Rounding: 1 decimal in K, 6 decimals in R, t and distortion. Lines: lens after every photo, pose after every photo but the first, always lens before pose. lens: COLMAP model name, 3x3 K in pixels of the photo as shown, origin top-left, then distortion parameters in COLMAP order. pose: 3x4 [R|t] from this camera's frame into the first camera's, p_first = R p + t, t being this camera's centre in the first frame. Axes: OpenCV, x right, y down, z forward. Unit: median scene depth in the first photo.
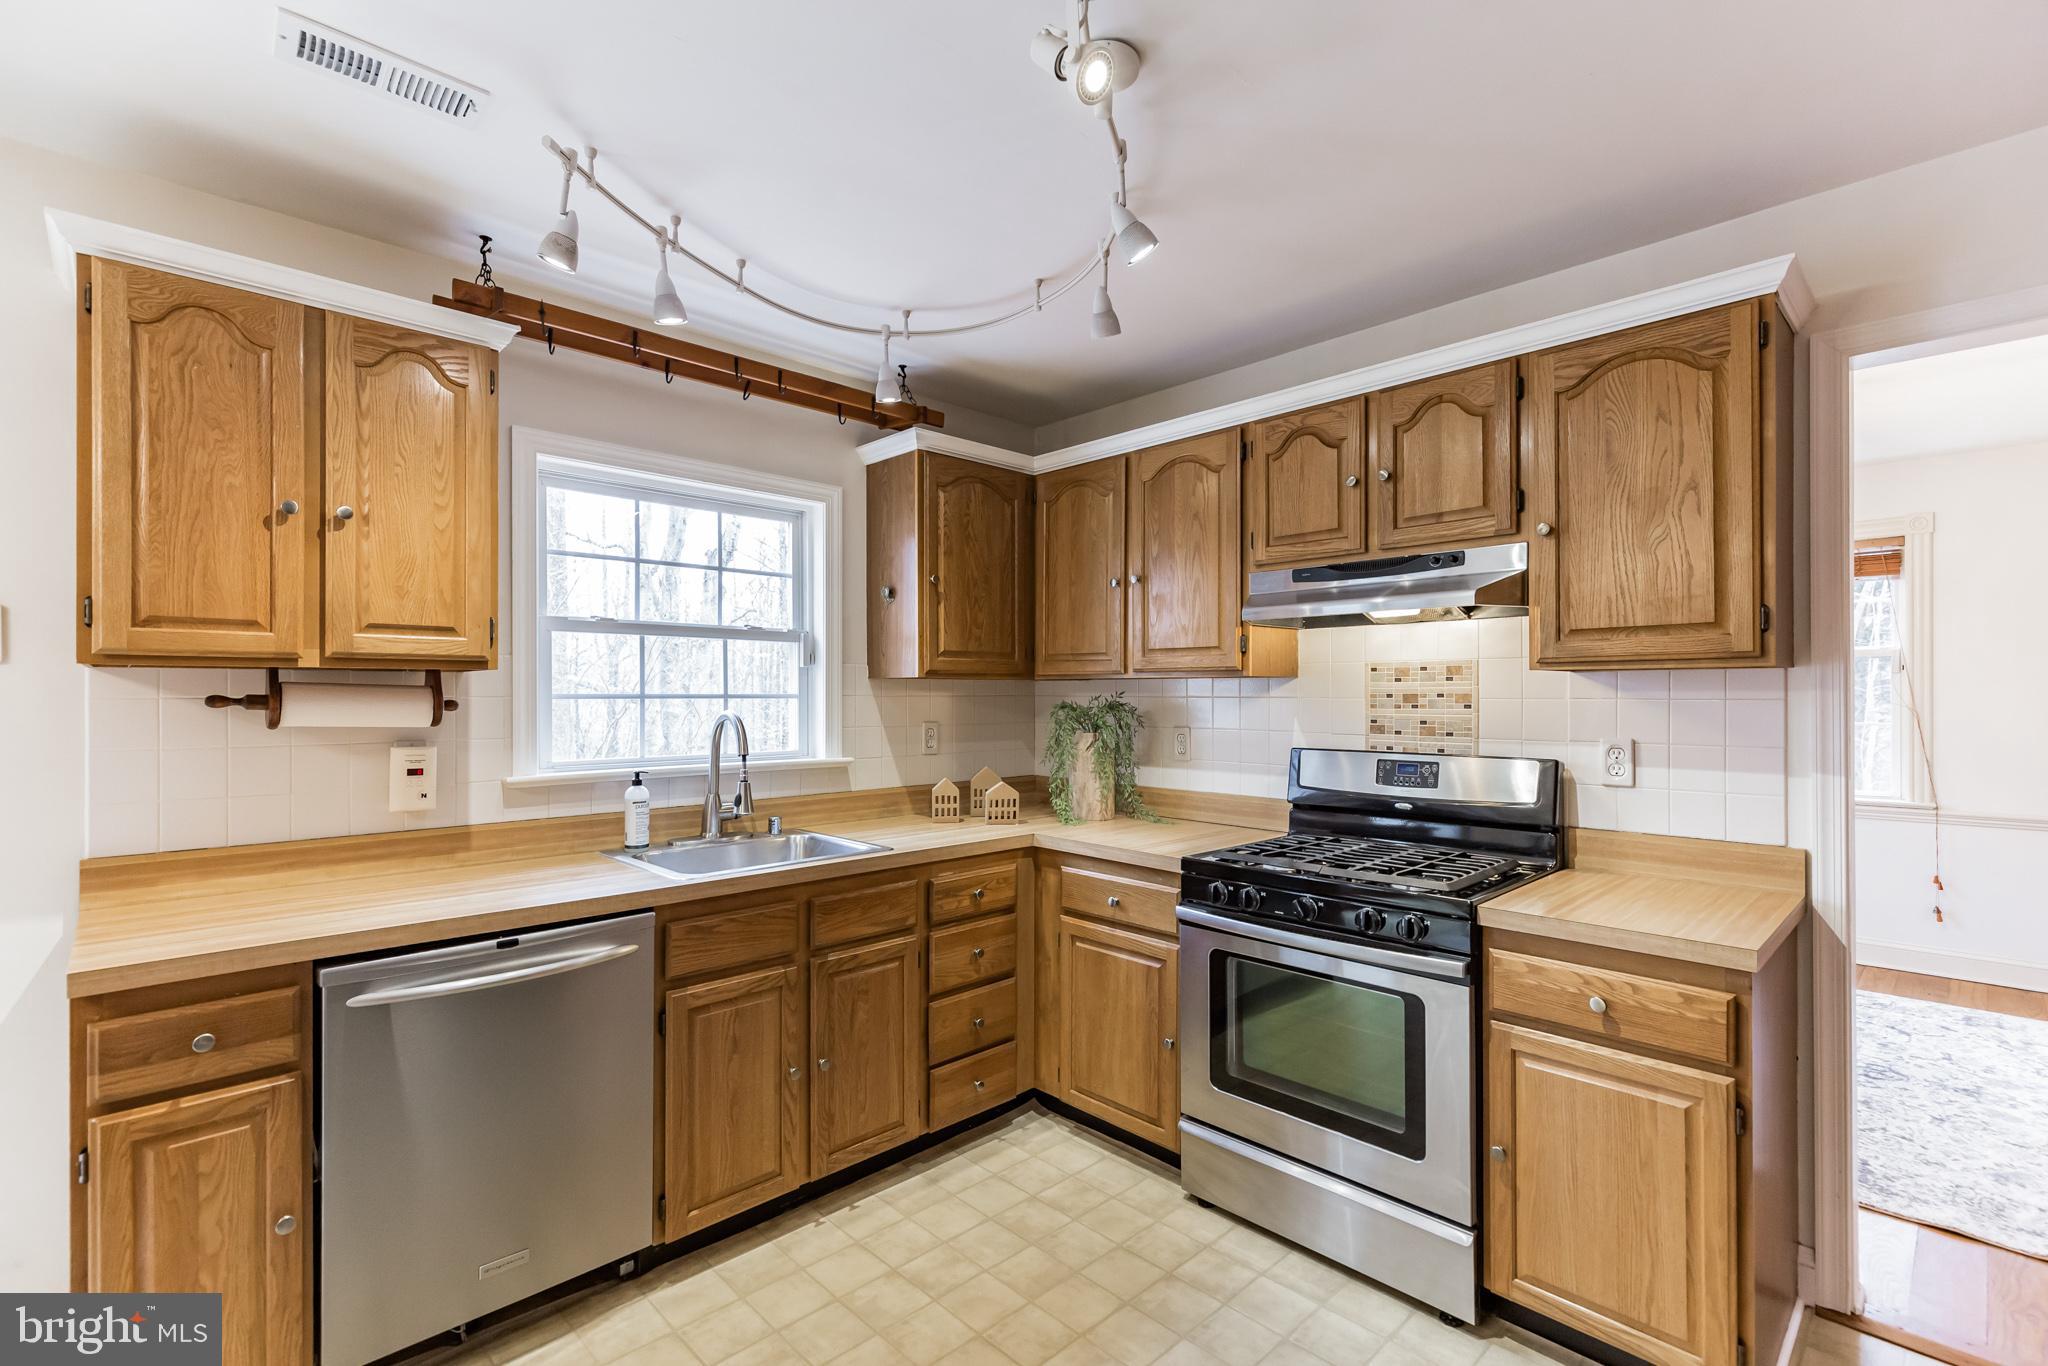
lens RADIAL K [[928.9, 0, 1031.6], [0, 928.9, 693.7], [0, 0, 1]] dist [0.001746, 0.004009]
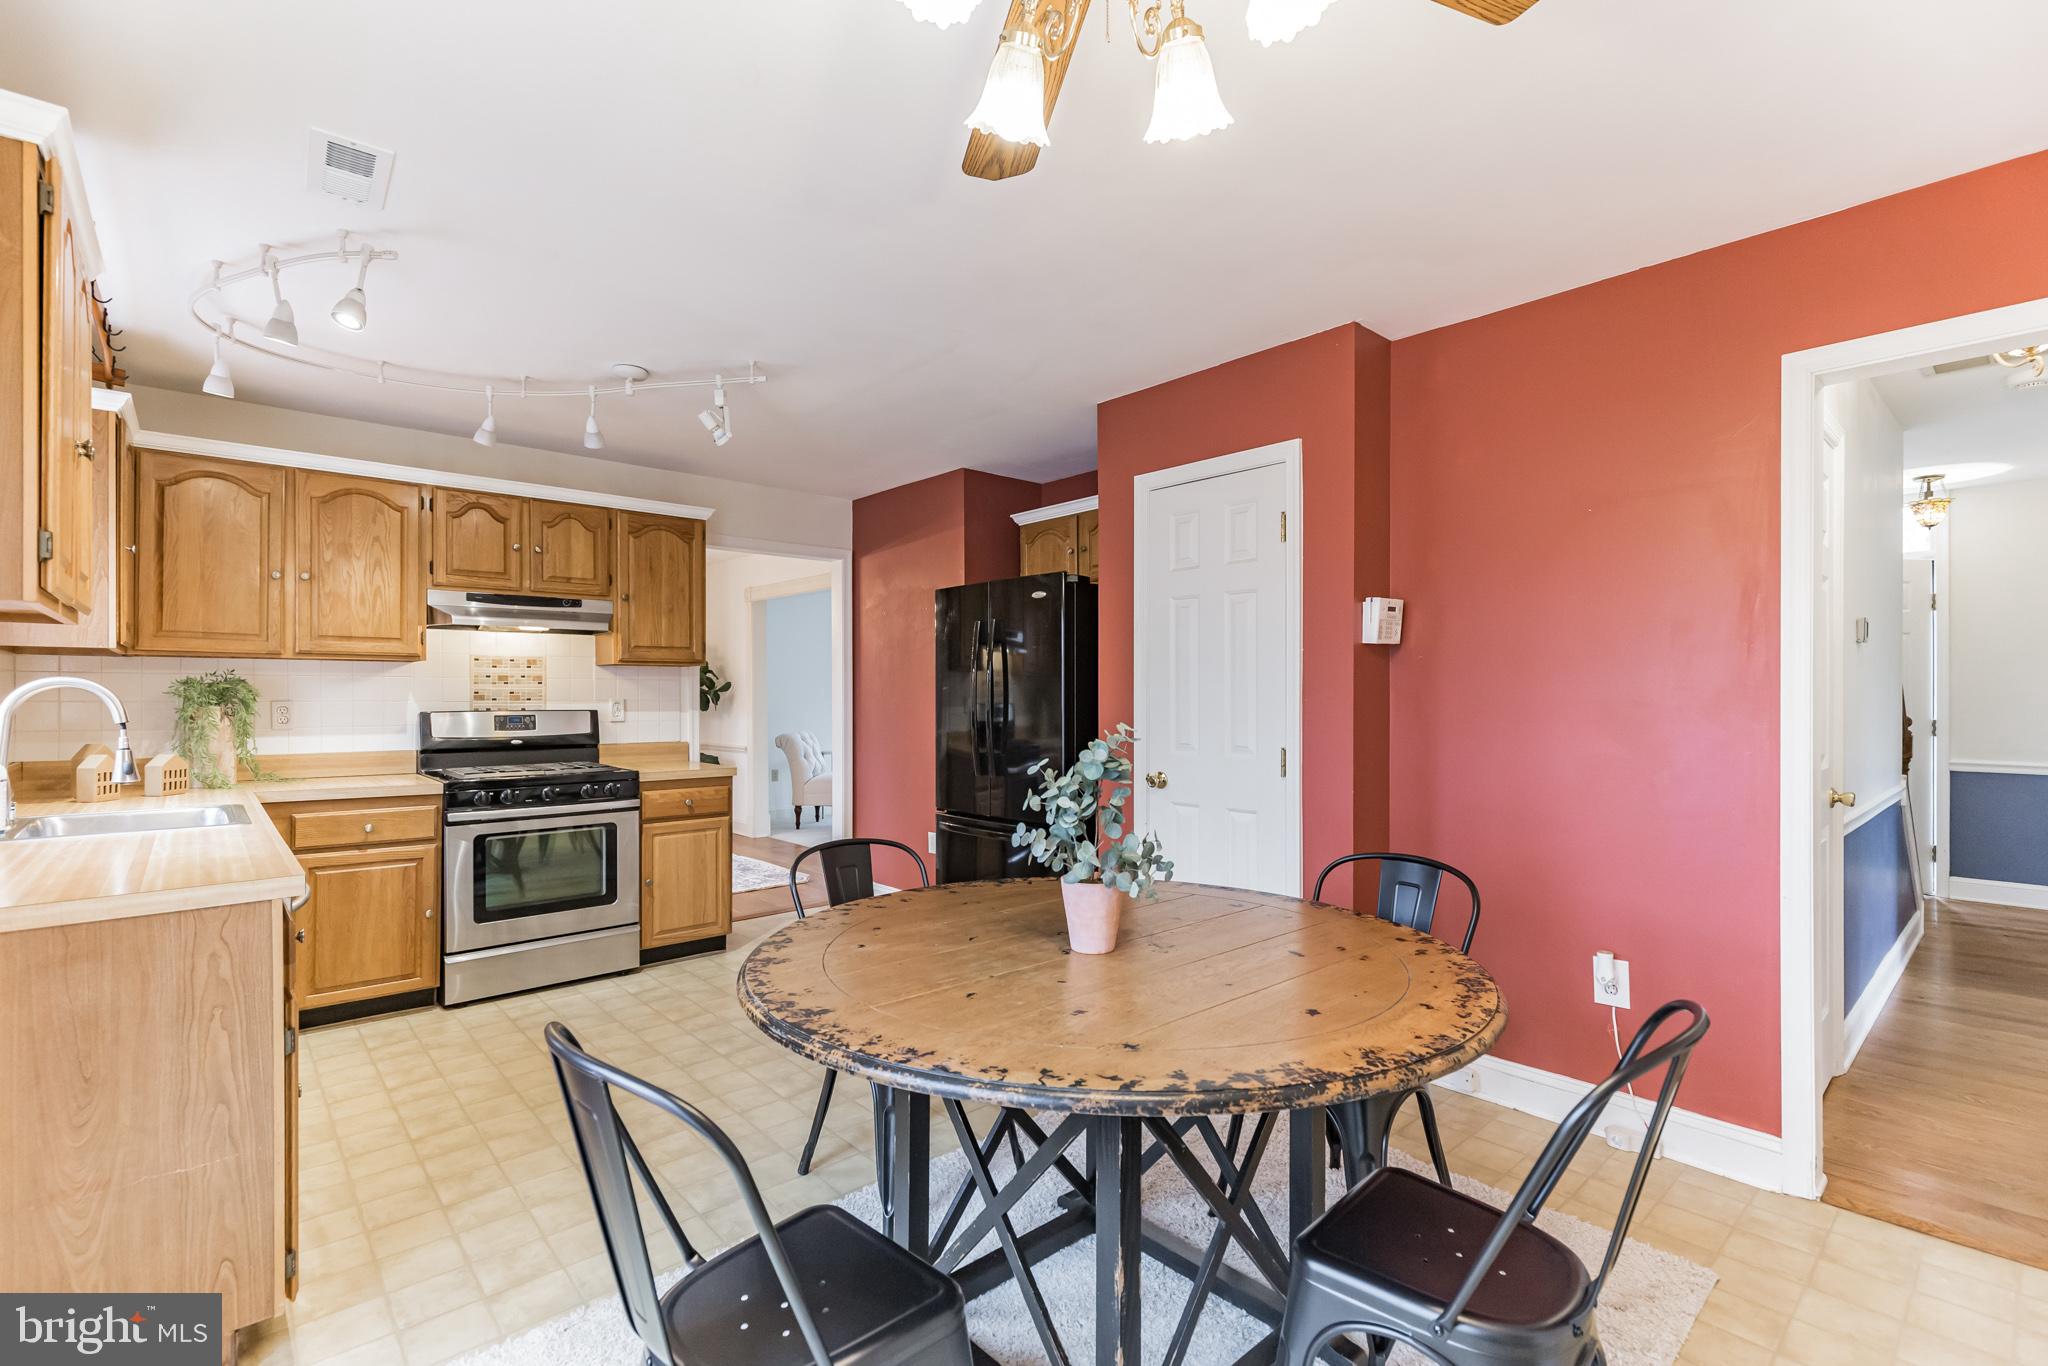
lens RADIAL K [[928.9, 0, 1029.3], [0, 928.9, 690.8], [0, 0, 1]] dist [0.001746, 0.004009]
pose [[0.038157, 0.005536, 0.999256, -1.286348], [-0.000716, 0.999985, -0.005513, 0.038661], [-0.999271, -0.000505, 0.038161, 0.013263]]
